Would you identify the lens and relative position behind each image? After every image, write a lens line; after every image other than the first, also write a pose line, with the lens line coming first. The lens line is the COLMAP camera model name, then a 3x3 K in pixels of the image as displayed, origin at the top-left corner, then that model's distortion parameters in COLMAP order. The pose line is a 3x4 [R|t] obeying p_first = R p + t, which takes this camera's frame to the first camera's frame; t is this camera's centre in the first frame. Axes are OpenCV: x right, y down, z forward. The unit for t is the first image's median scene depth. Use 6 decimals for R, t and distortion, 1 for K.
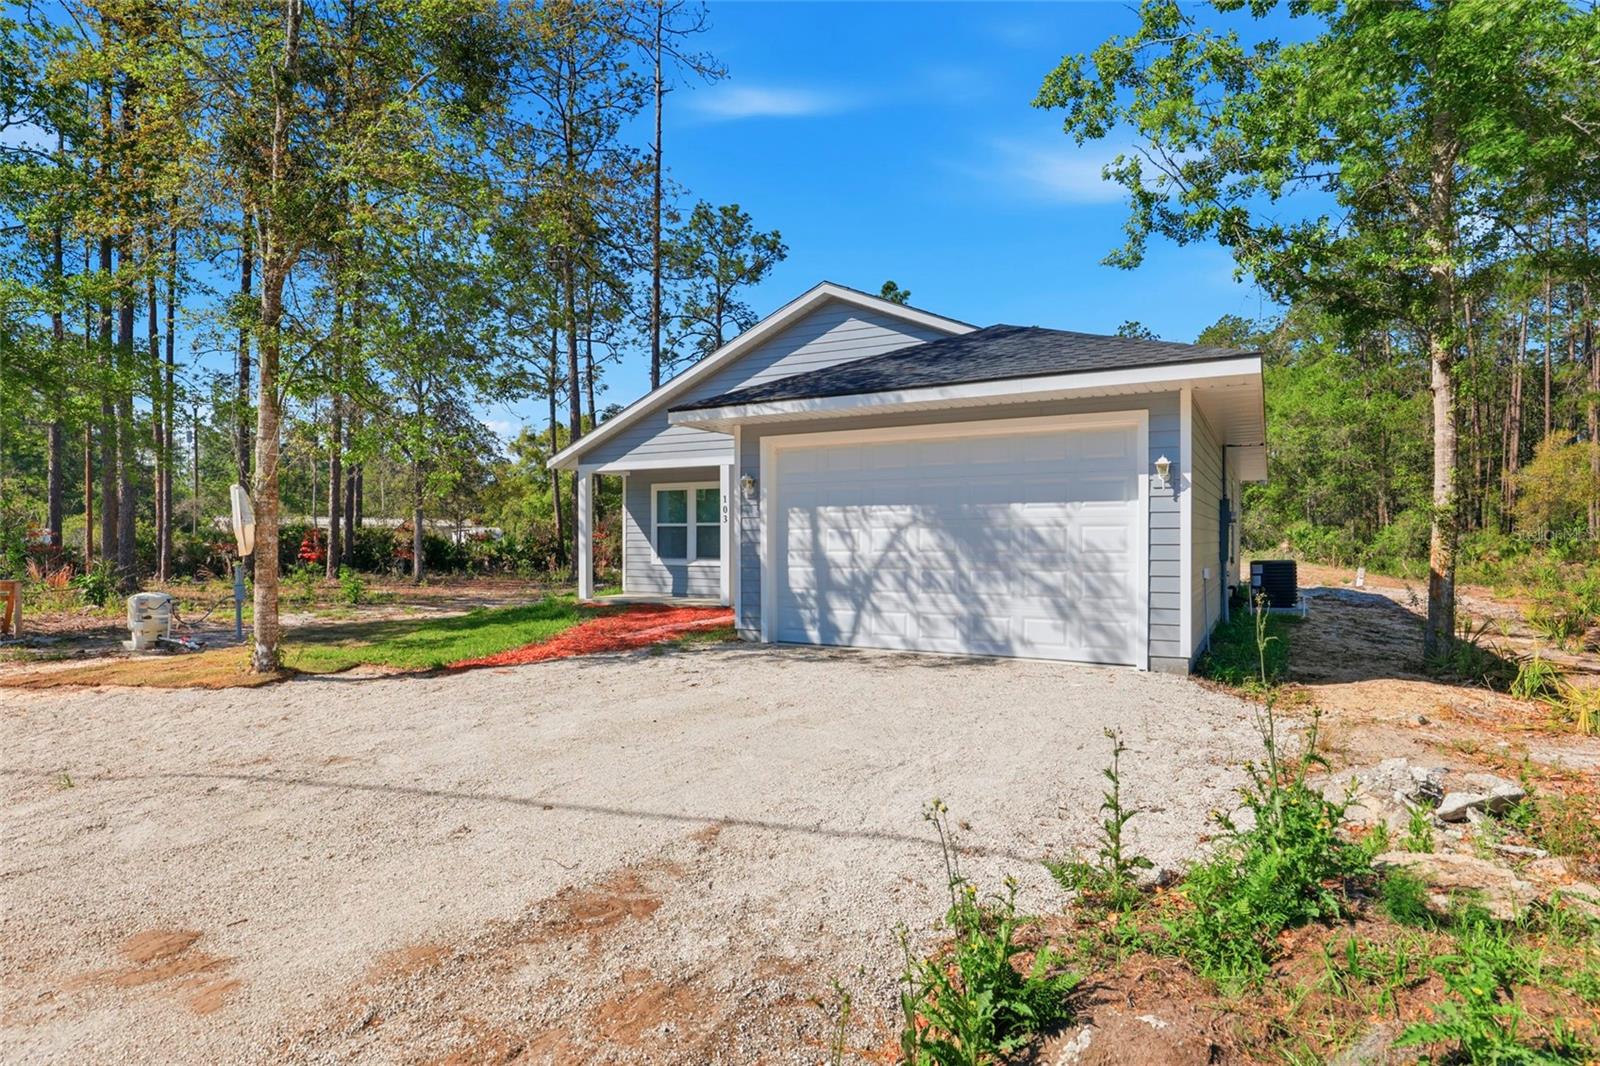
lens RADIAL K [[881.0, 0, 800.0], [0, 881.0, 566.3], [0, 0, 1]] dist [0.002861, 0.000446]
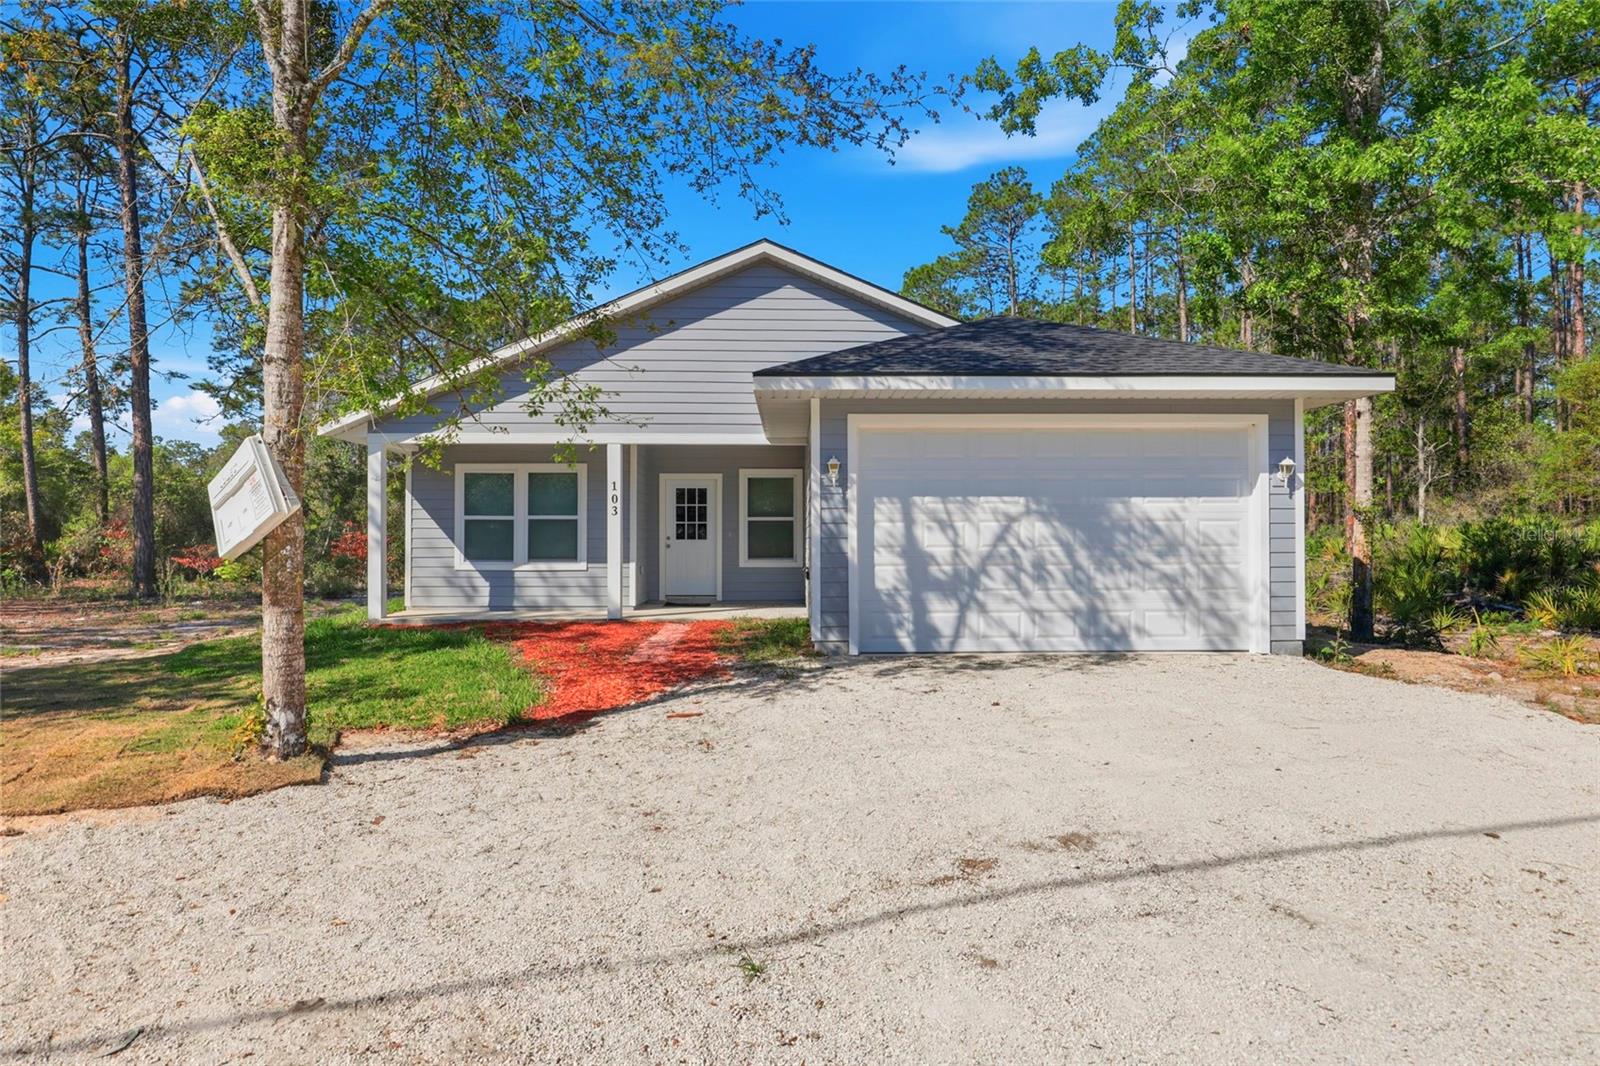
lens RADIAL K [[946.6, 0, 800.0], [0, 946.6, 533.0], [0, 0, 1]] dist [0.001766, -0.000784]
pose [[0.841071, -0.000099, 0.540925, -0.609558], [0.021326, 0.999229, -0.032976, -0.000736], [-0.540505, 0.039271, 0.840424, 0.259690]]
